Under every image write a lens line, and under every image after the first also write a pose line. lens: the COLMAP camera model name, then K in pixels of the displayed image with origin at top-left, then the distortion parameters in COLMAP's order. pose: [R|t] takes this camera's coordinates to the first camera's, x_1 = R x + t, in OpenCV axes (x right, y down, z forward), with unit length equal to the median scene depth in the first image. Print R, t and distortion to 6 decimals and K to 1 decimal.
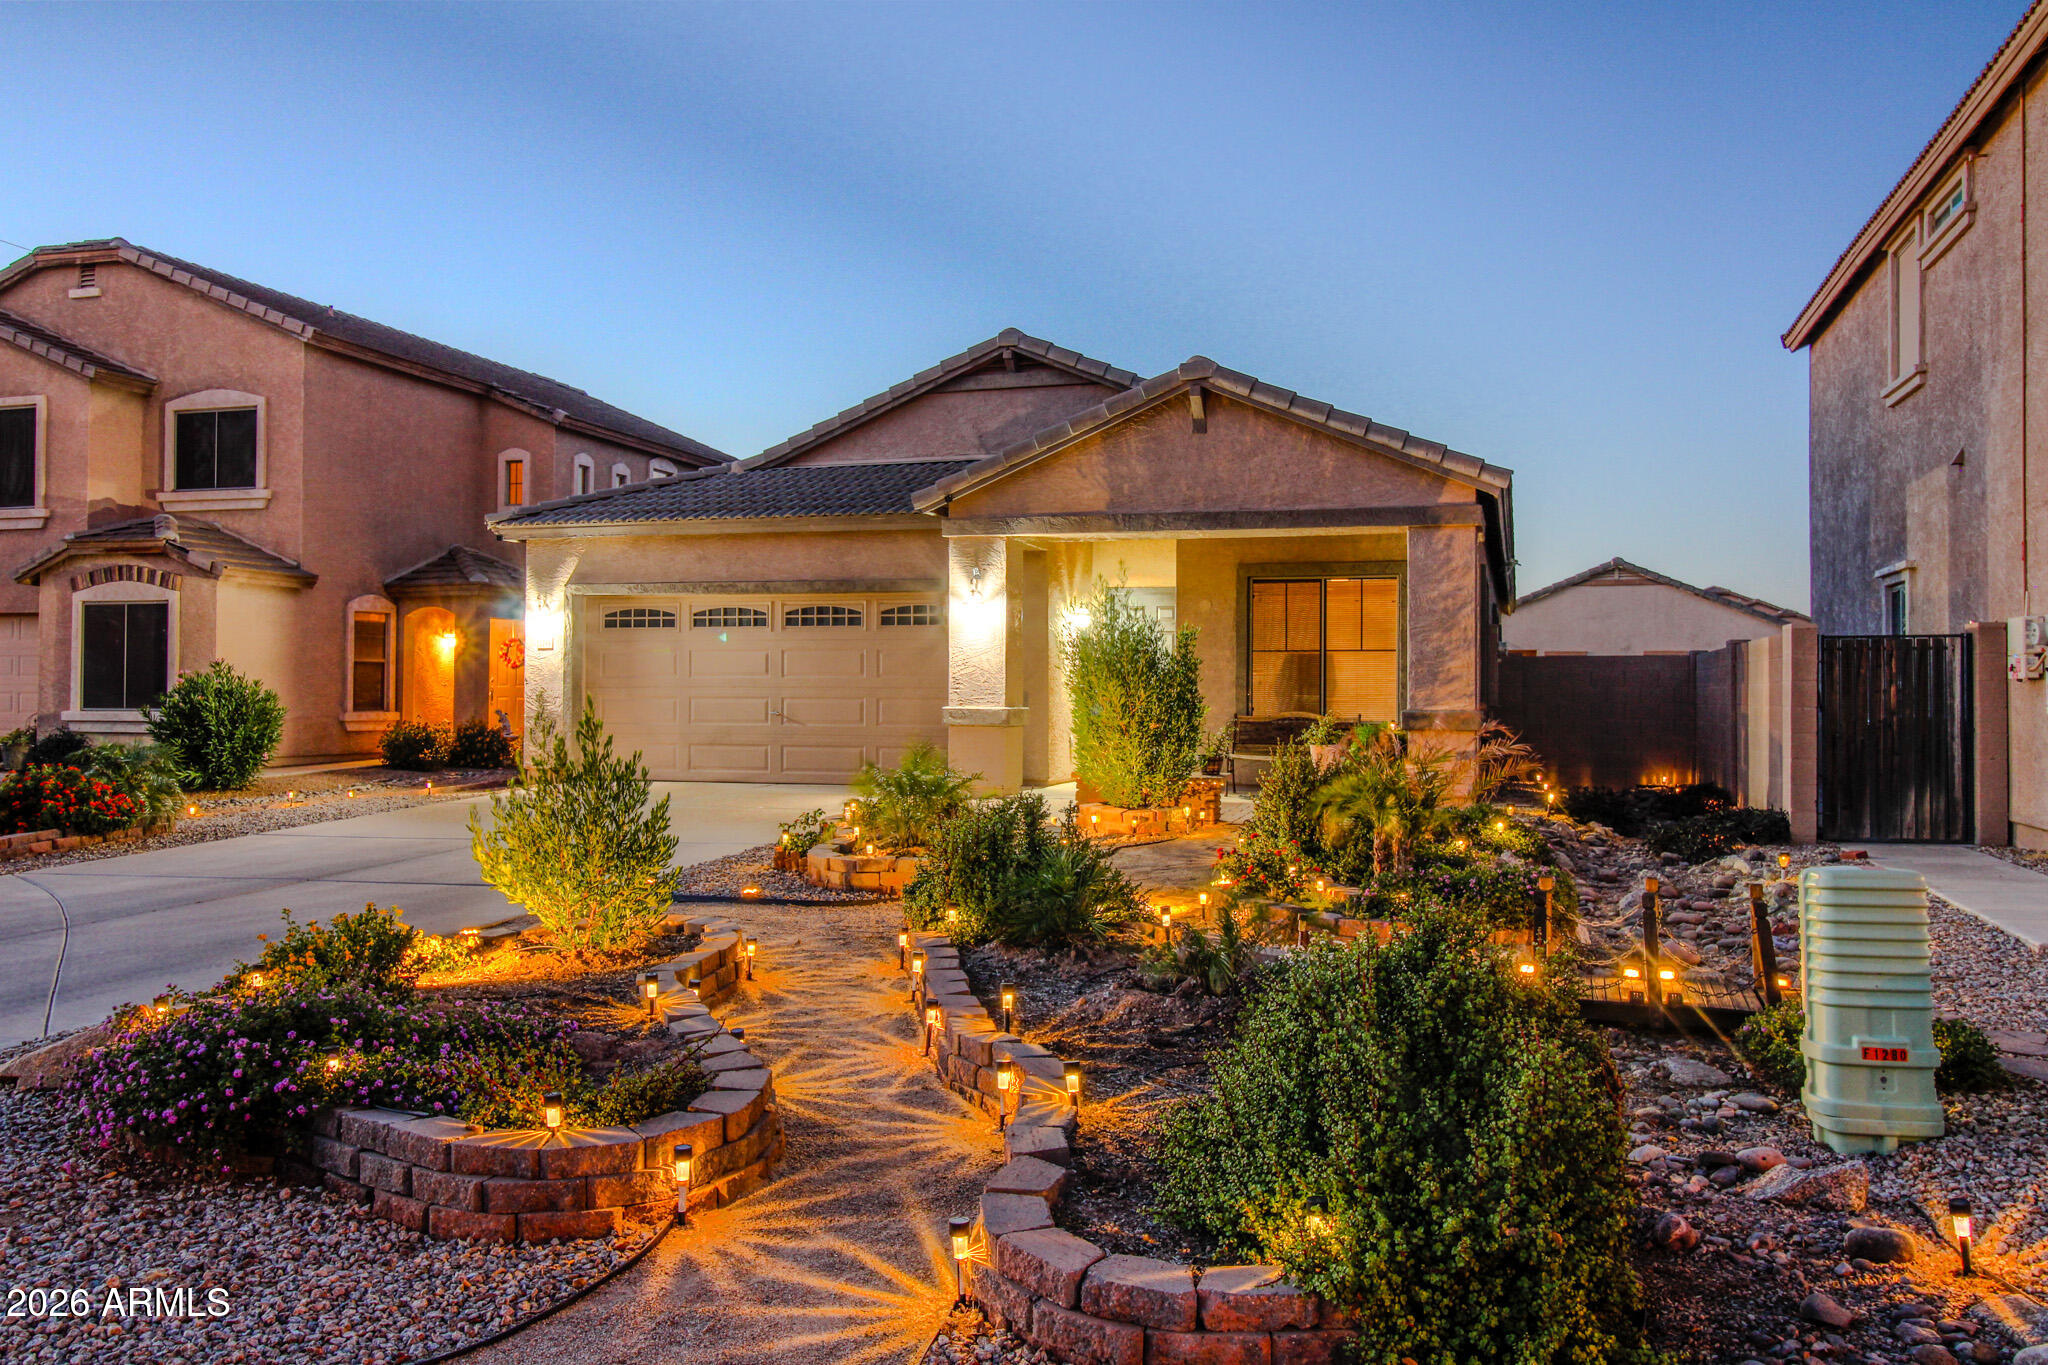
lens RADIAL K [[1619.2, 0, 1031.2], [0, 1619.2, 656.1], [0, 0, 1]] dist [0.009875, 0.000036]
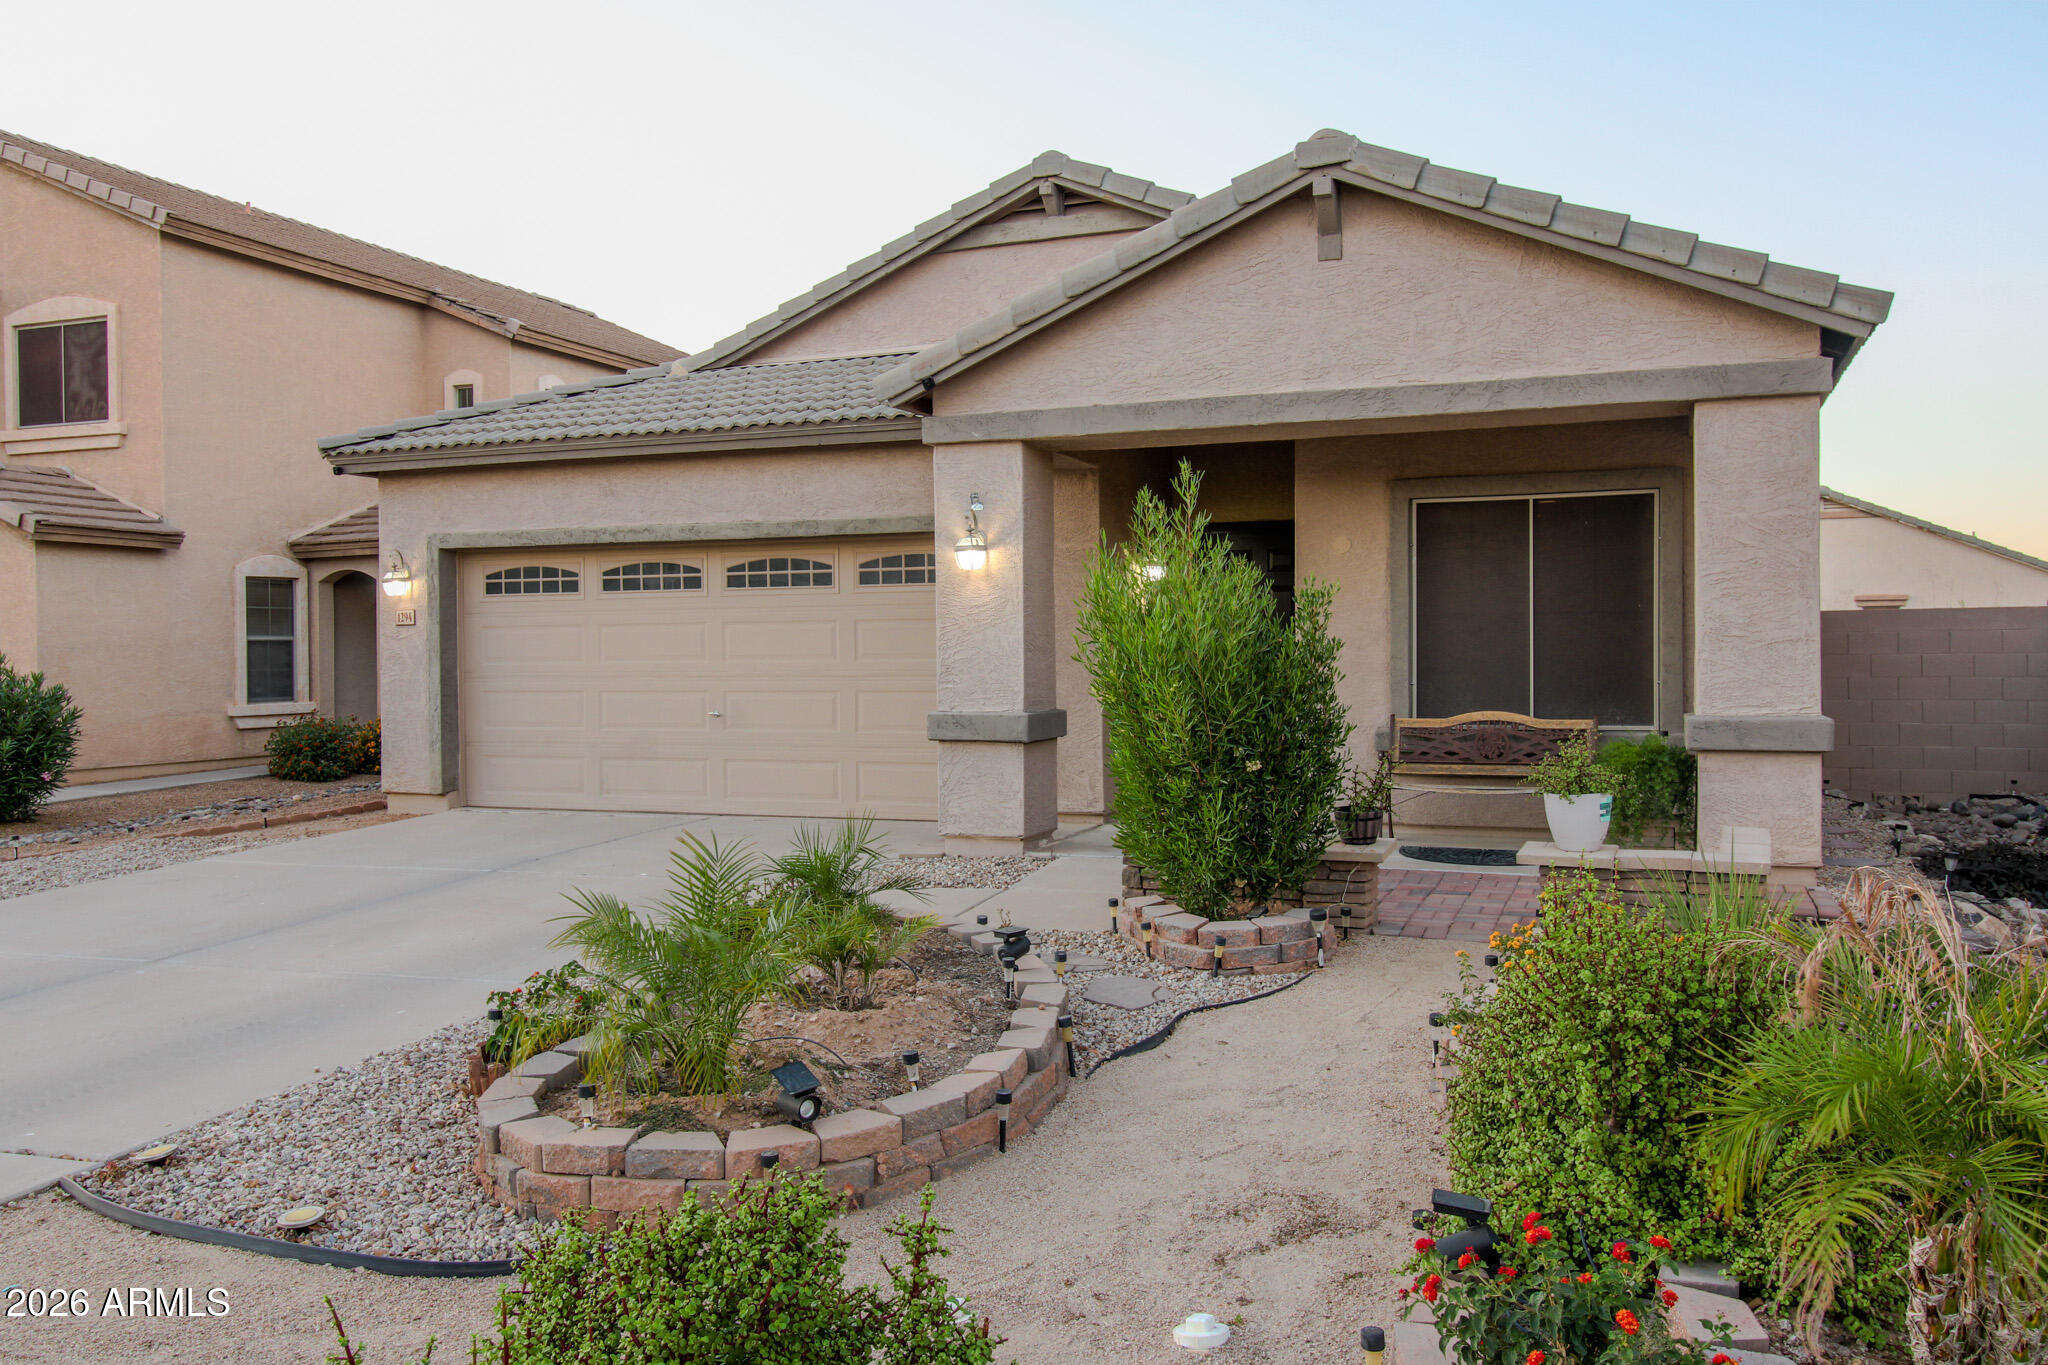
lens RADIAL K [[1620.3, 0, 1032.8], [0, 1620.3, 655.8], [0, 0, 1]] dist [0.012469, -0.005703]
pose [[0.997083, -0.013927, -0.075040, 0.035540], [0.016081, 0.999473, 0.028185, -0.008206], [0.074608, -0.029309, 0.996782, 0.376310]]
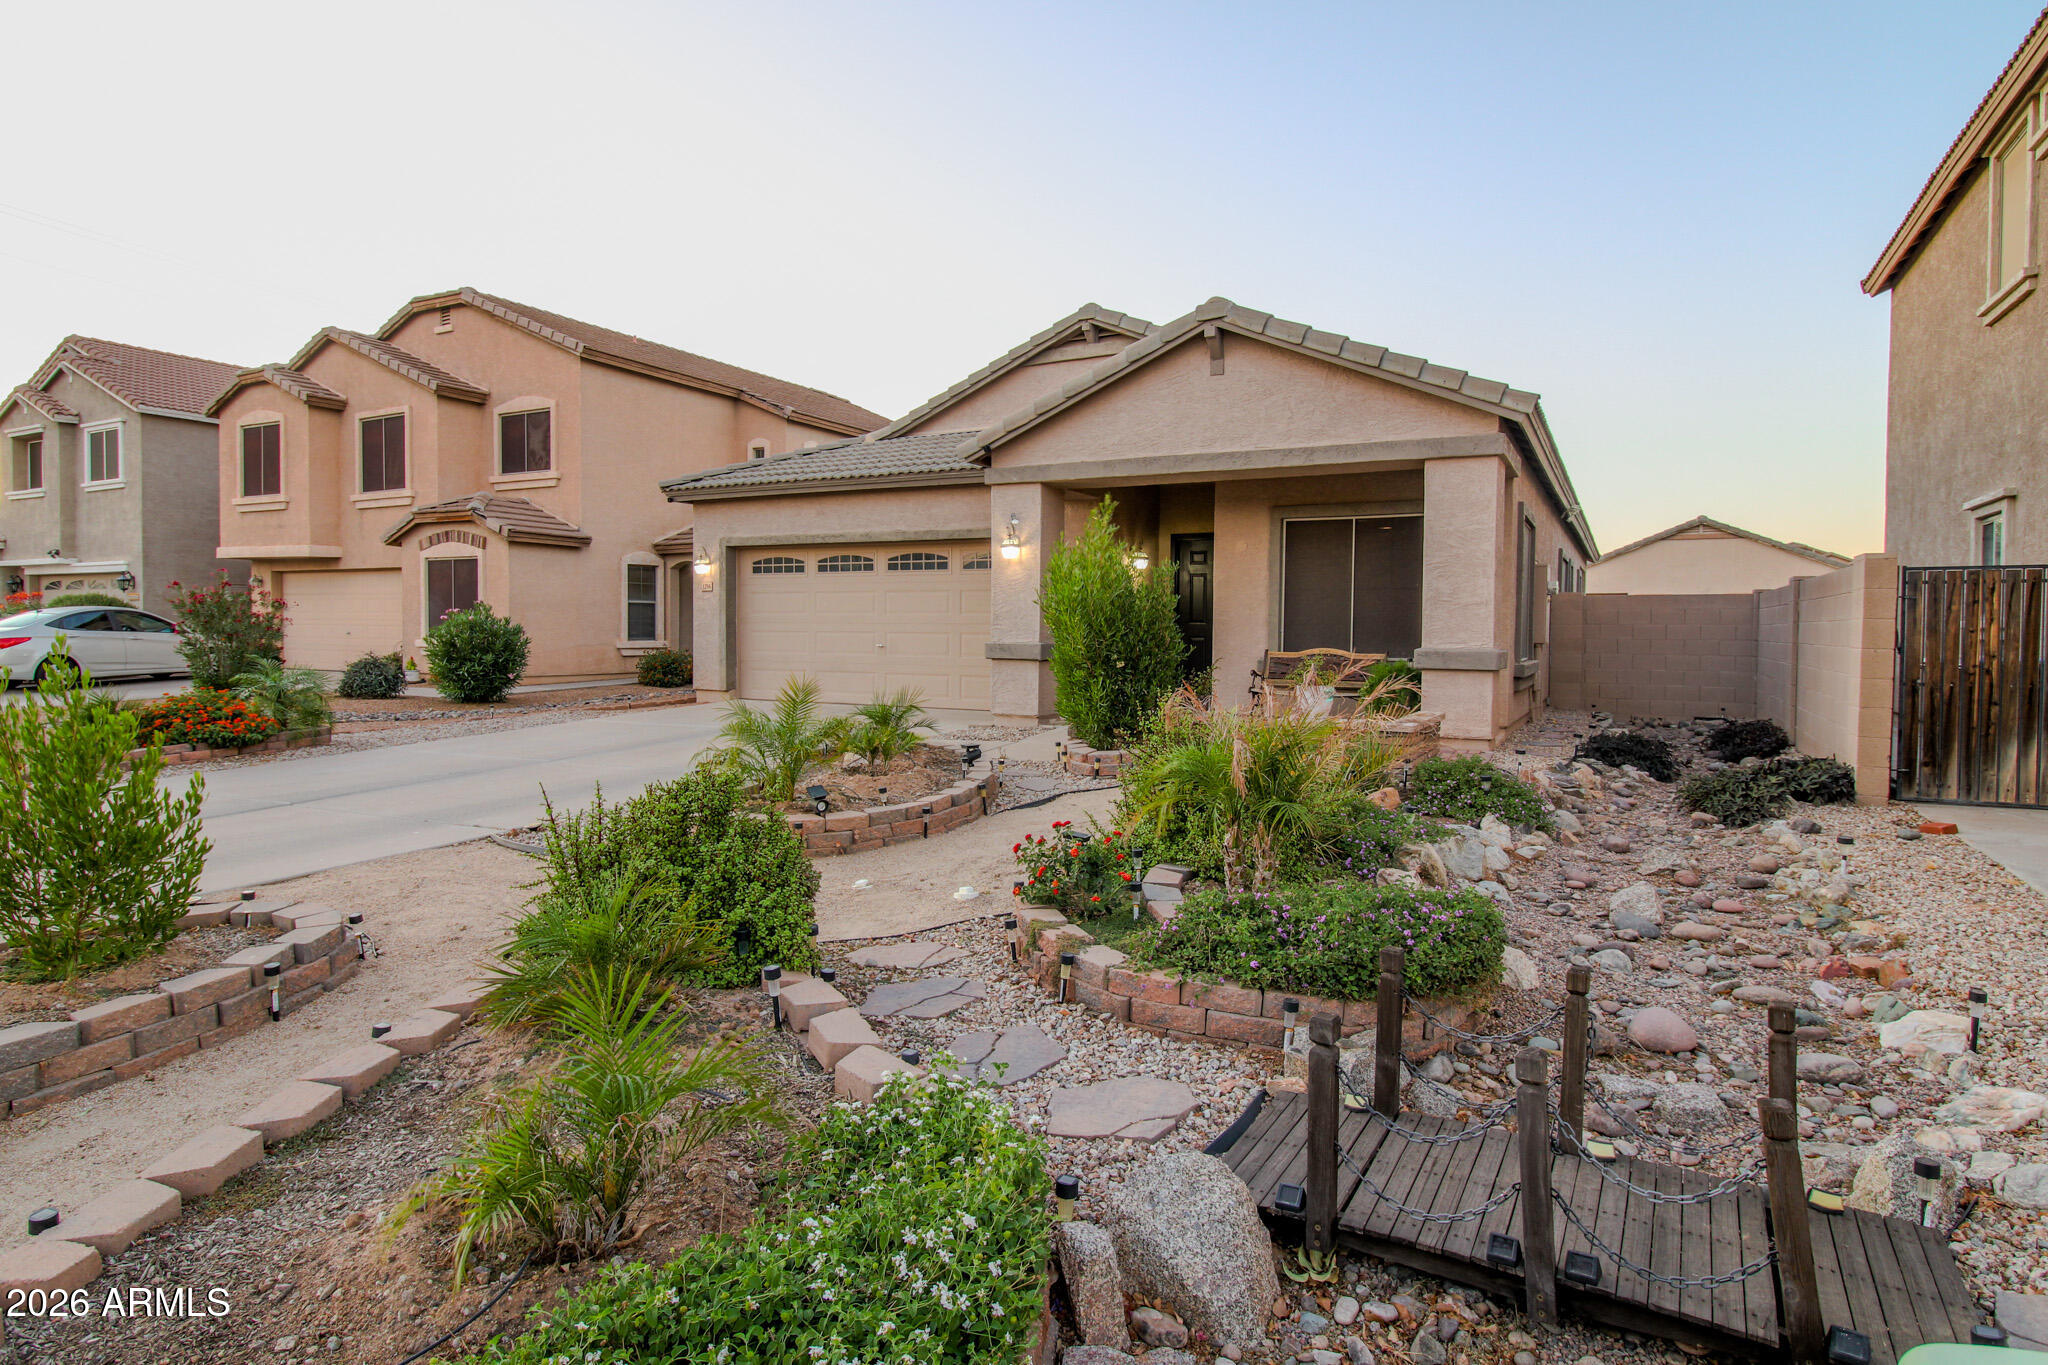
lens RADIAL K [[1119.3, 0, 1033.5], [0, 1119.3, 656.9], [0, 0, 1]] dist [0.006078, -0.012569]
pose [[0.980540, 0.007884, -0.196161, 0.127499], [0.001931, 0.998758, 0.049797, 0.004168], [0.196310, -0.049206, 0.979306, 0.275115]]
